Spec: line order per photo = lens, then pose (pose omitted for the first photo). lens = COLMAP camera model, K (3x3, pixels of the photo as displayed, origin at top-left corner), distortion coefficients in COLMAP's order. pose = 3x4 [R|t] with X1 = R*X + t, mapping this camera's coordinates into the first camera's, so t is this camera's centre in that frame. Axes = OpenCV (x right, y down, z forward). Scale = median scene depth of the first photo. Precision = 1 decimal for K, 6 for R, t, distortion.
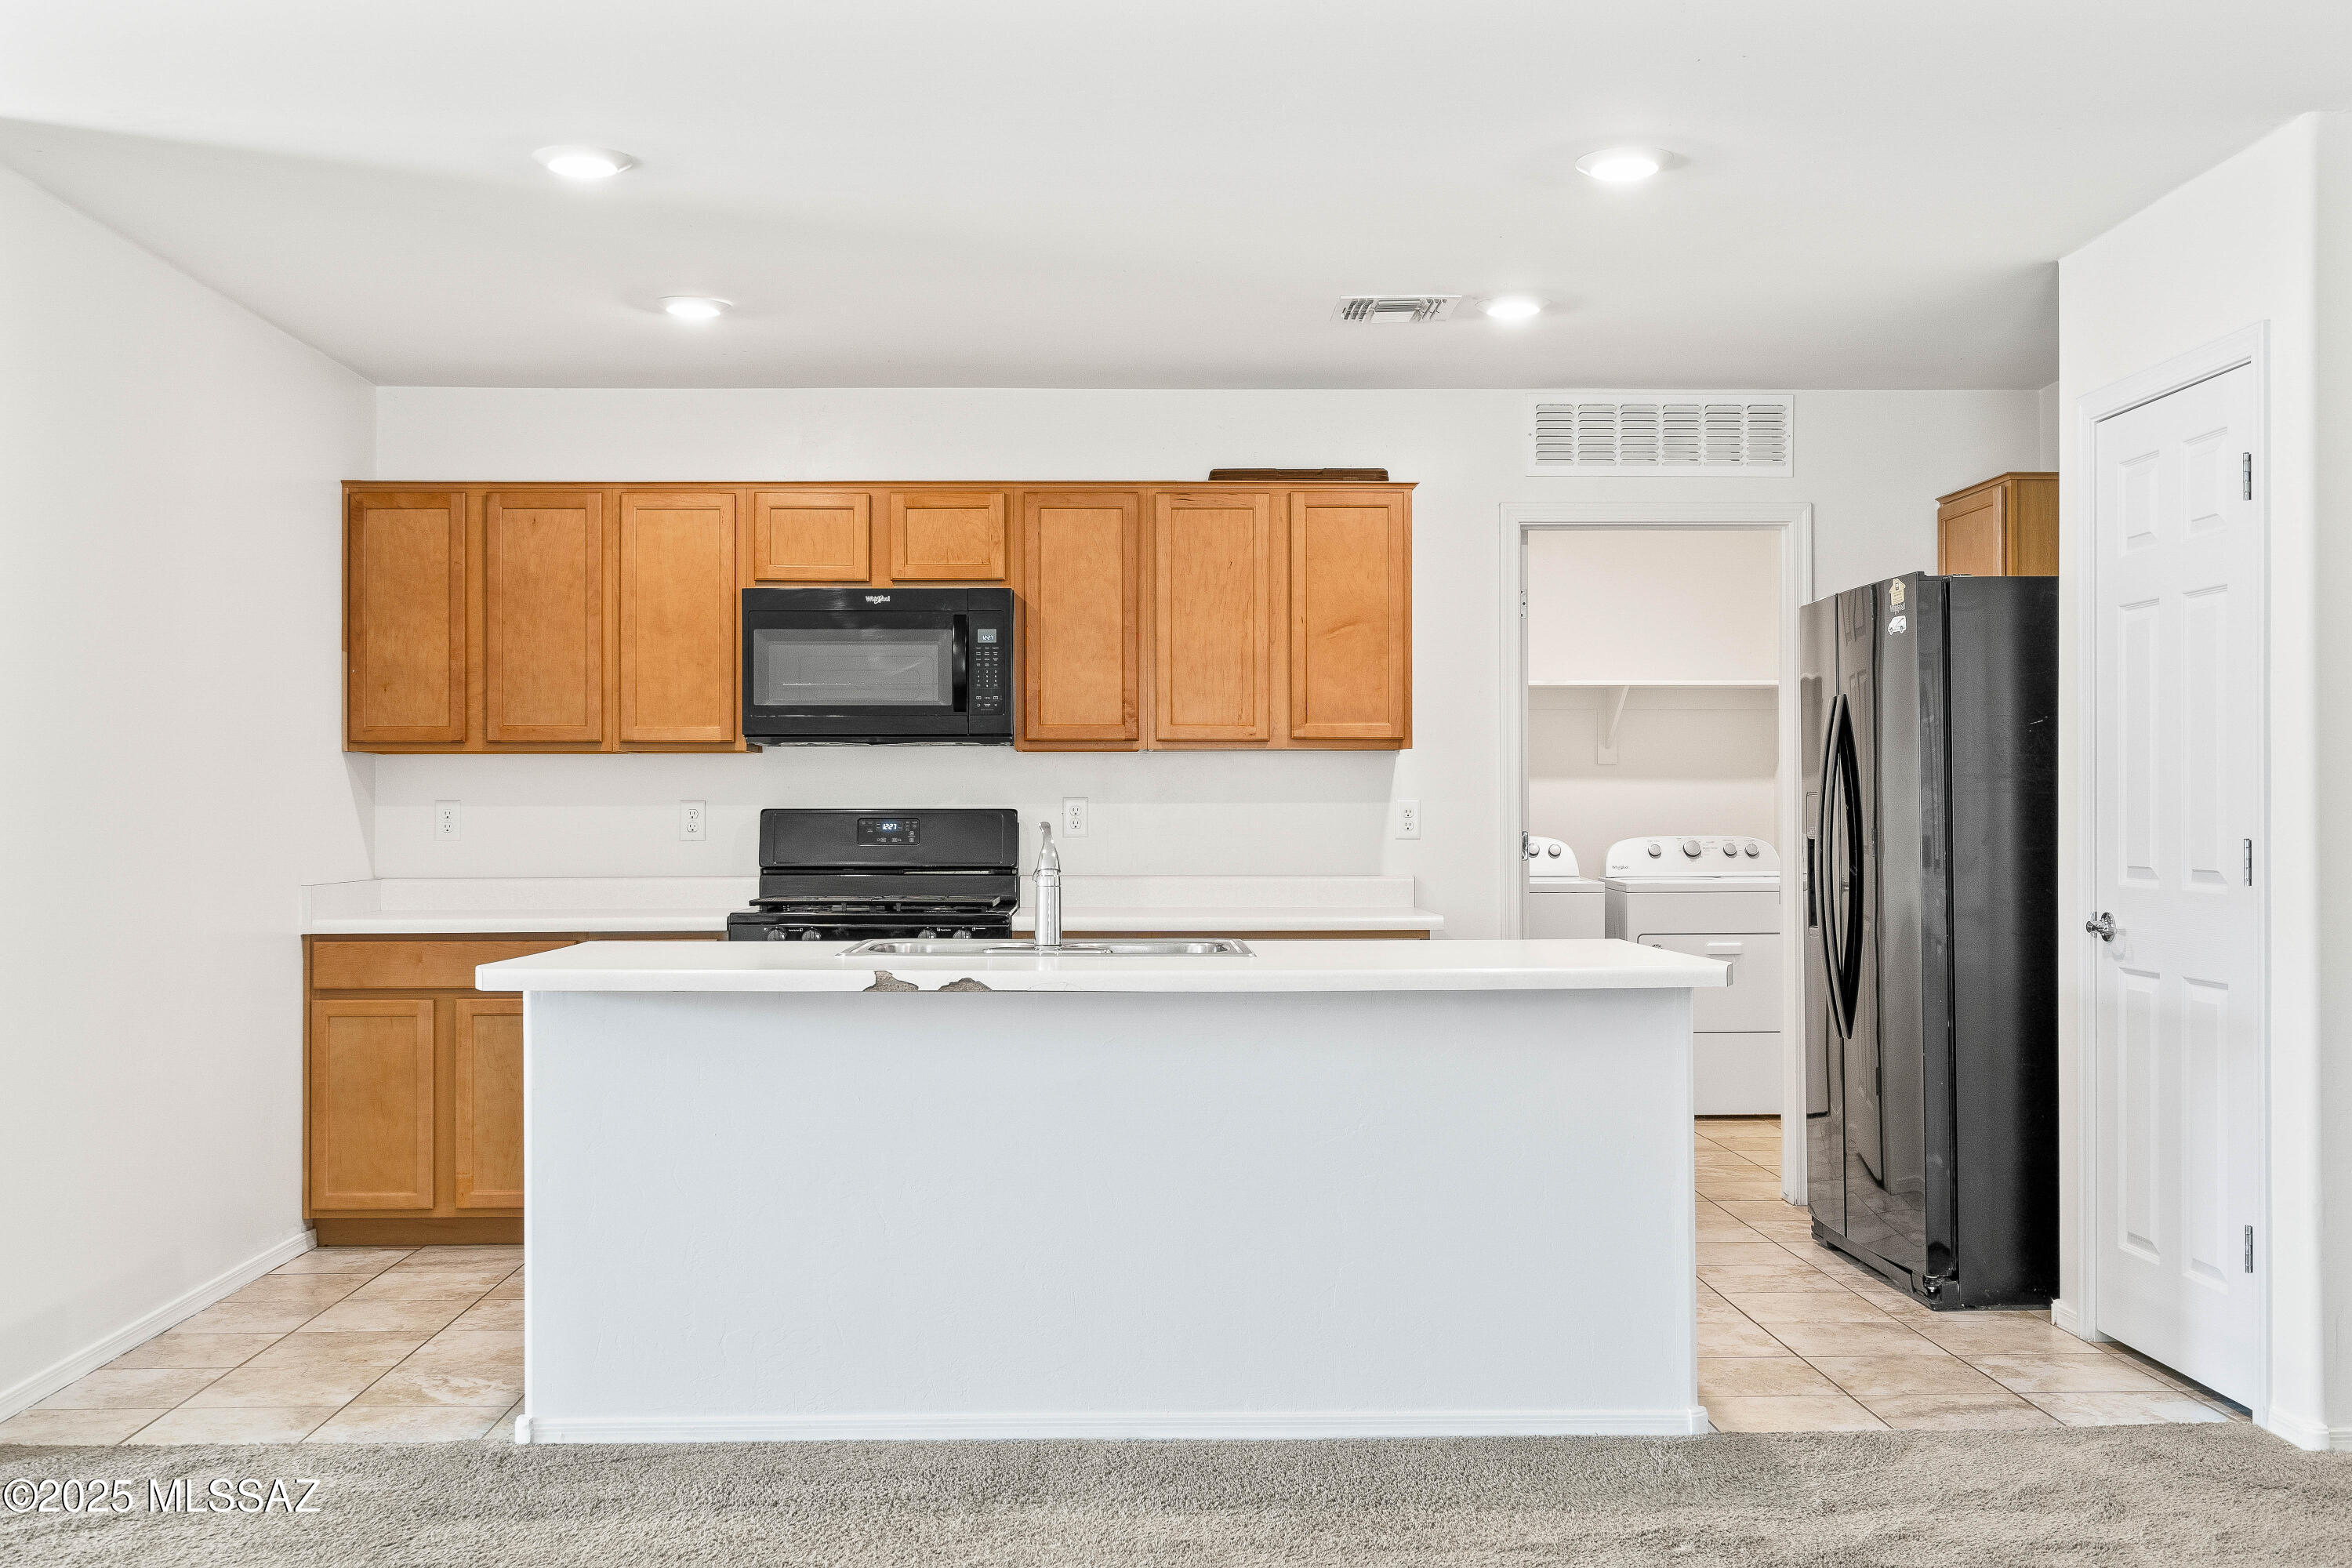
lens RADIAL K [[2323.5, 0, 1164.4], [0, 2323.5, 798.6], [0, 0, 1]] dist [0.004441, 0.000000]
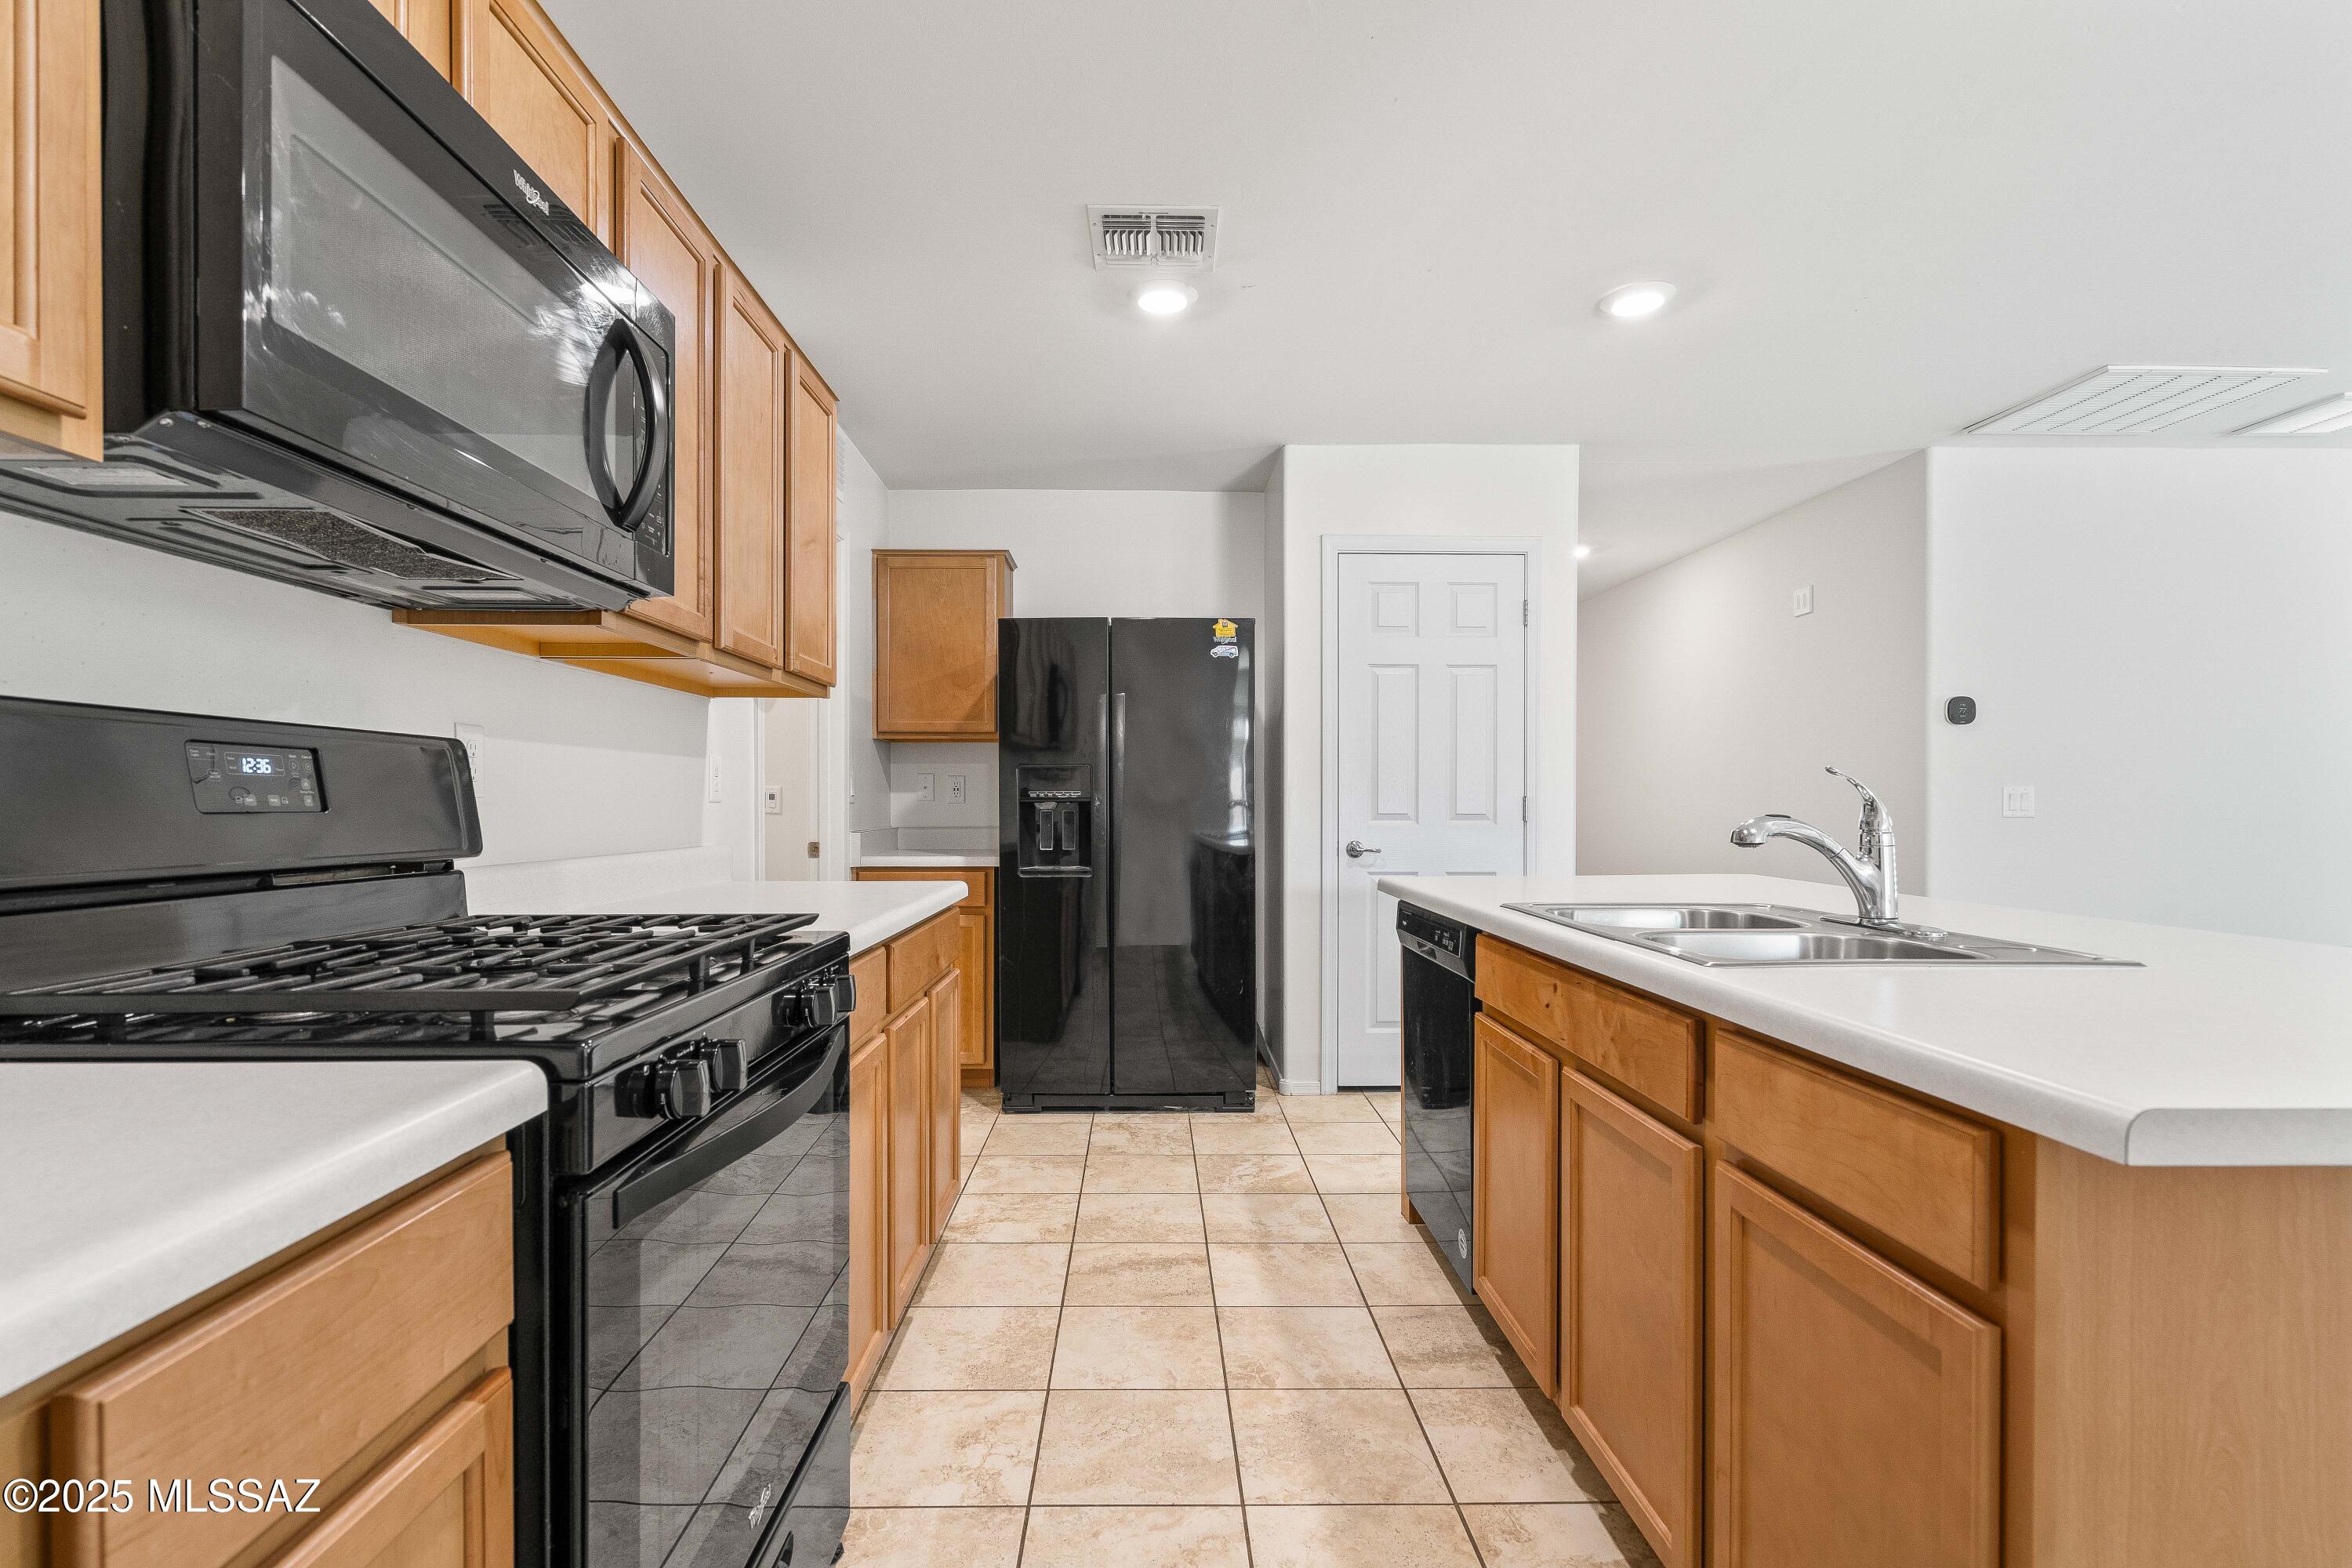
lens RADIAL K [[1080.4, 0, 1158.2], [0, 1080.4, 798.7], [0, 0, 1]] dist [-0.001729, 0.001065]
pose [[0.020648, 0.005335, 0.999773, -0.304794], [-0.009641, 0.999940, -0.005137, 0.017583], [-0.999740, -0.009533, 0.020699, 0.877398]]
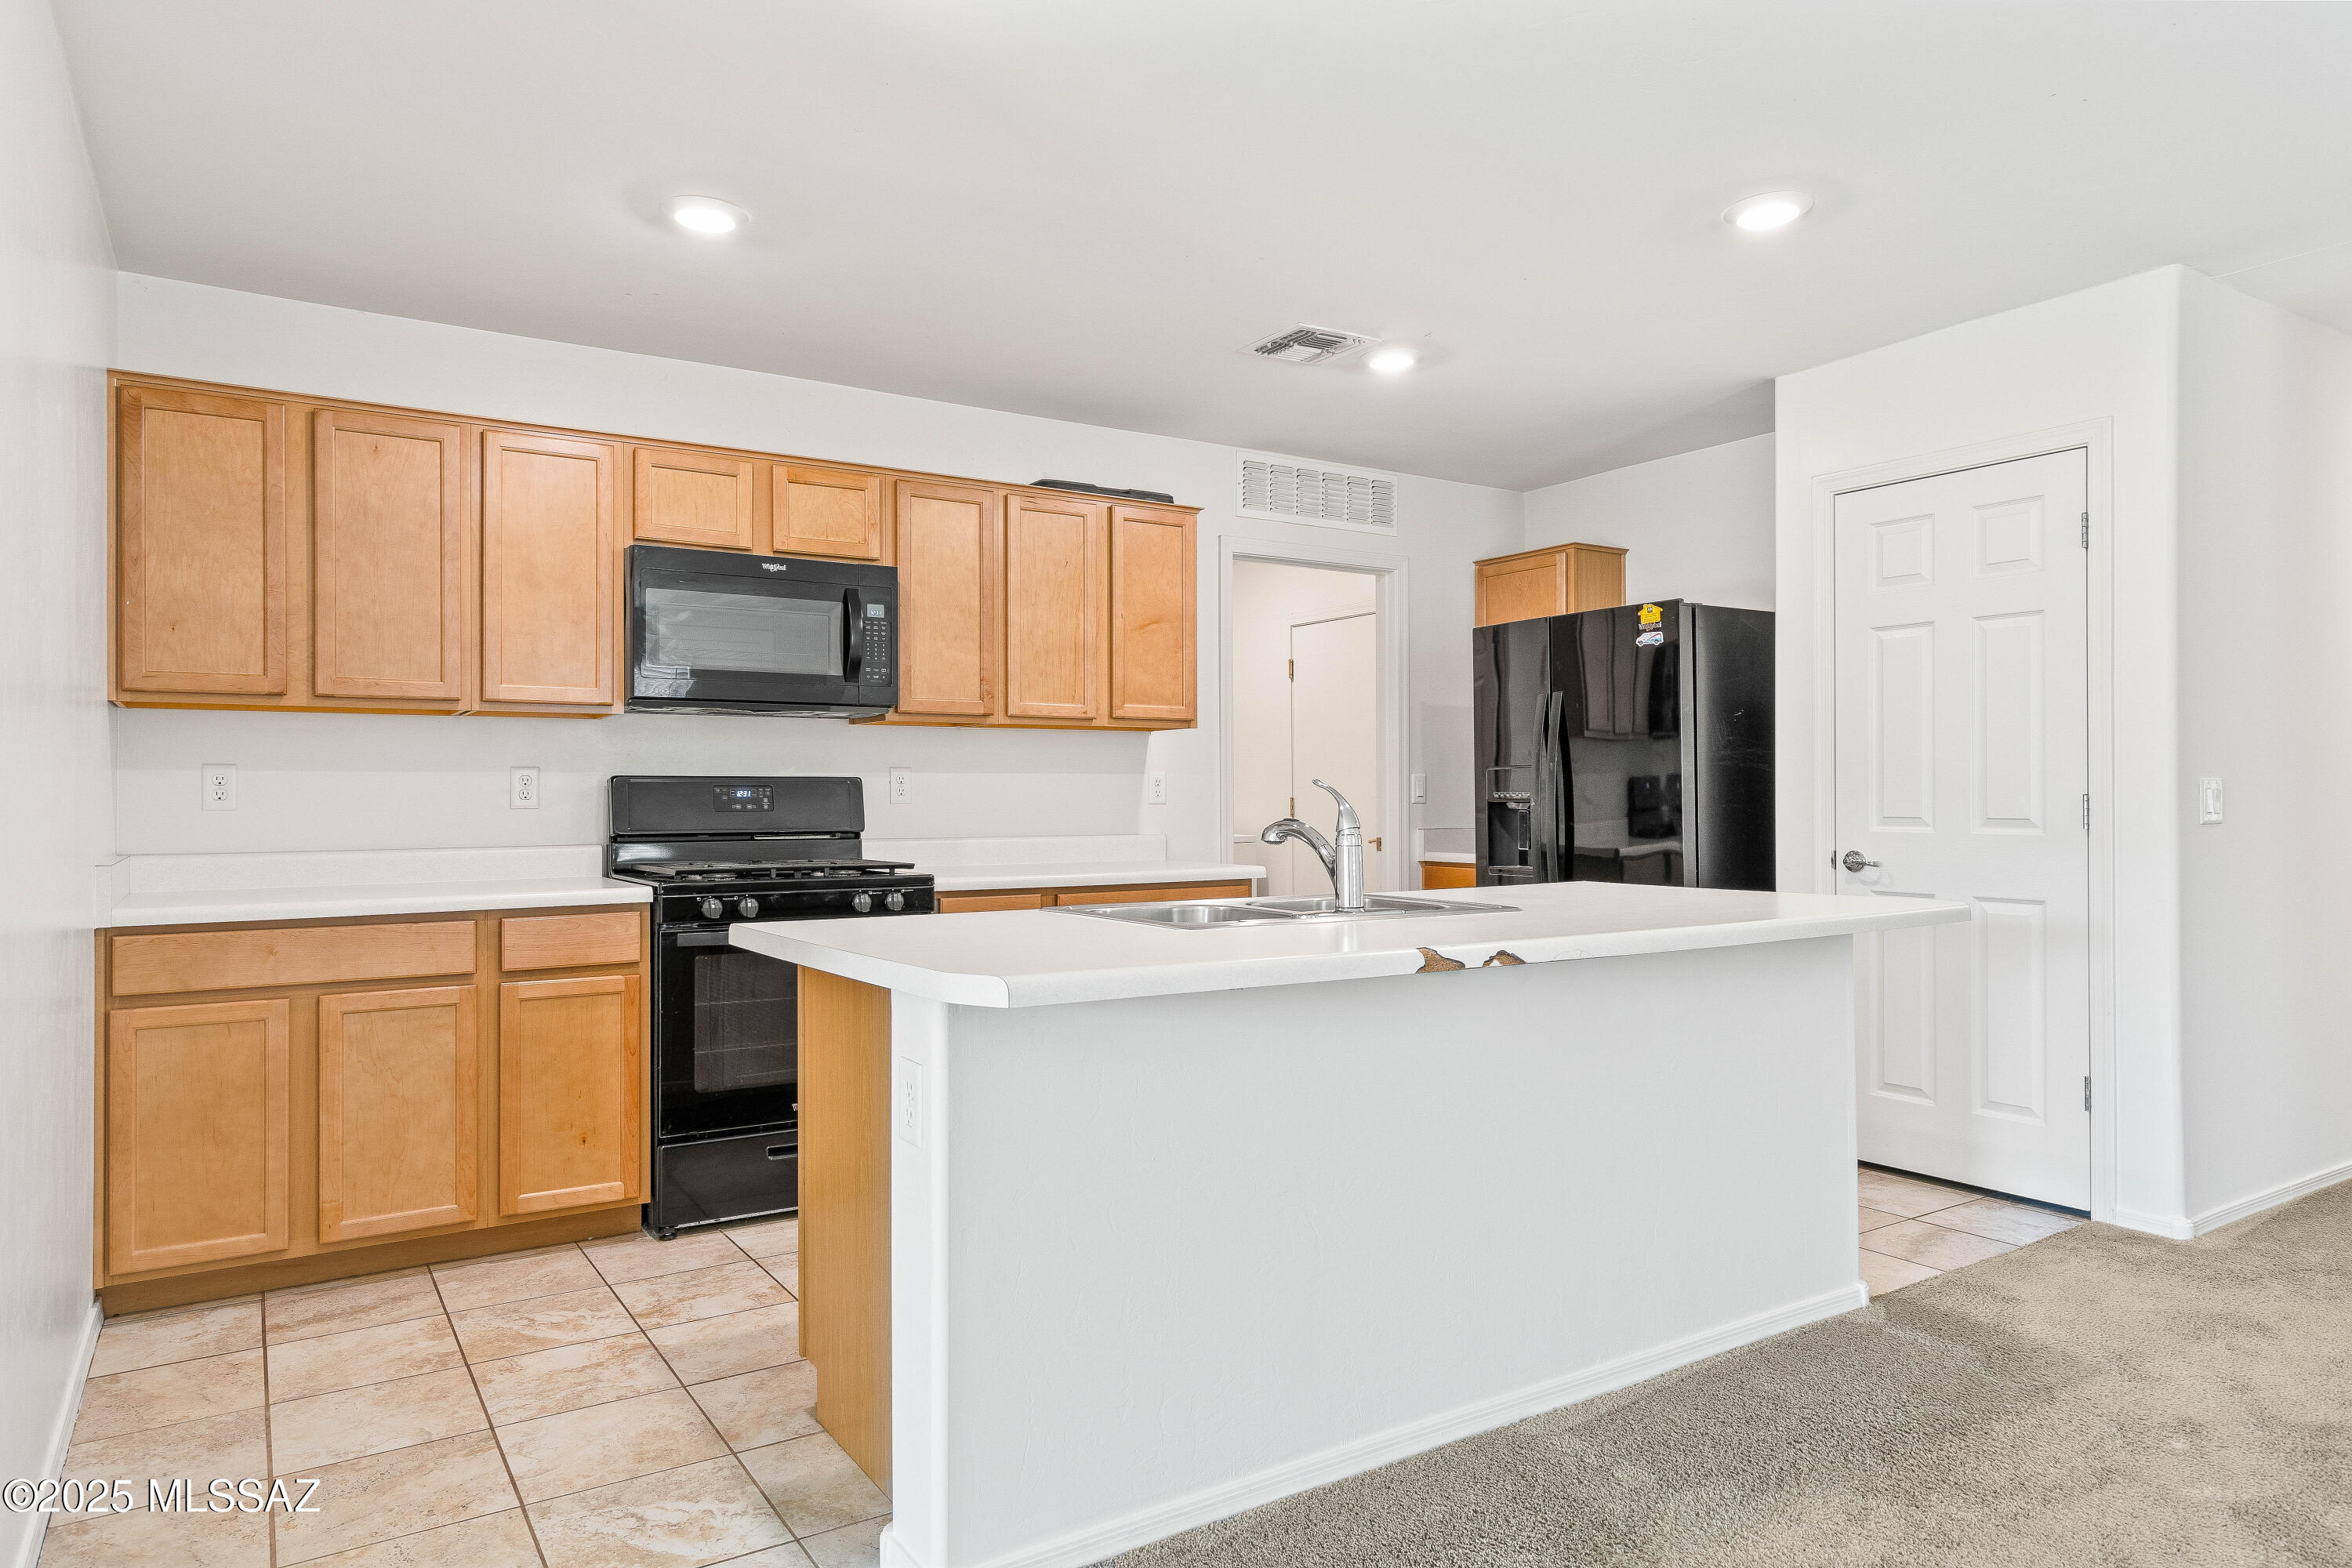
lens RADIAL K [[1437.0, 0, 1160.3], [0, 1437.0, 789.4], [0, 0, 1]] dist [0.001793, 0.005106]
pose [[0.856888, 0.001694, 0.515500, -0.297750], [-0.001564, 0.999999, -0.000685, 0.010599], [-0.515501, -0.000219, 0.856889, 0.375907]]
